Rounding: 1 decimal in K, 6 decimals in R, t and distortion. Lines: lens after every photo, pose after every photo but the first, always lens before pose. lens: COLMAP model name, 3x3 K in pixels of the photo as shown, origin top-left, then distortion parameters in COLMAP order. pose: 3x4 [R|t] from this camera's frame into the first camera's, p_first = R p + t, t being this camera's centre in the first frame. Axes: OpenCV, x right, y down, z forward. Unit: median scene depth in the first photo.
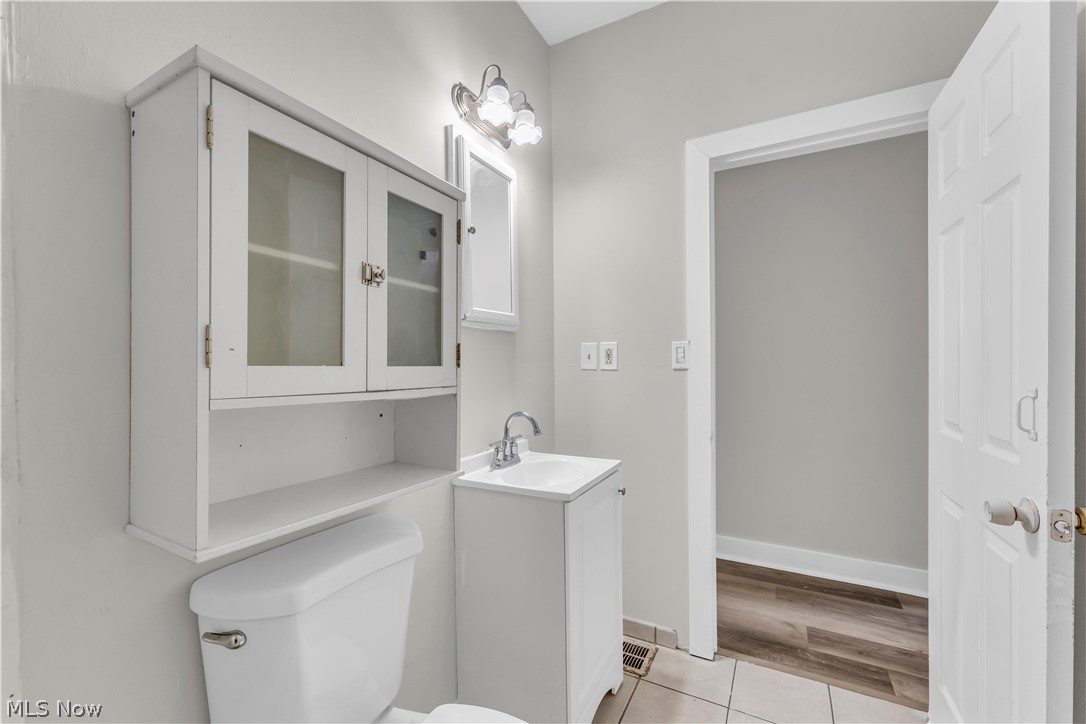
lens RADIAL K [[450.5, 0, 541.6], [0, 450.5, 362.2], [0, 0, 1]] dist [0.001016, 0.000025]
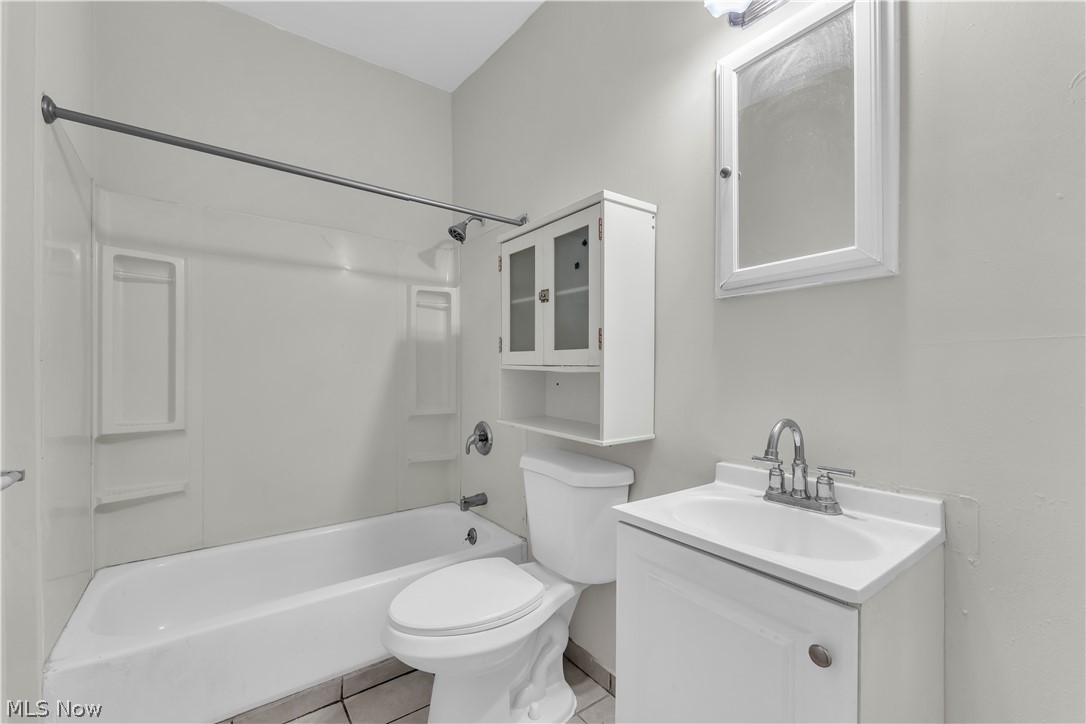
lens RADIAL K [[450.5, 0, 542.4], [0, 450.5, 363.5], [0, 0, 1]] dist [0.001016, 0.000025]
pose [[-0.428699, 0.005934, -0.903428, 0.998766], [0.012715, 0.999919, 0.000534, 0.049405], [0.903358, -0.011258, -0.428740, 1.500684]]
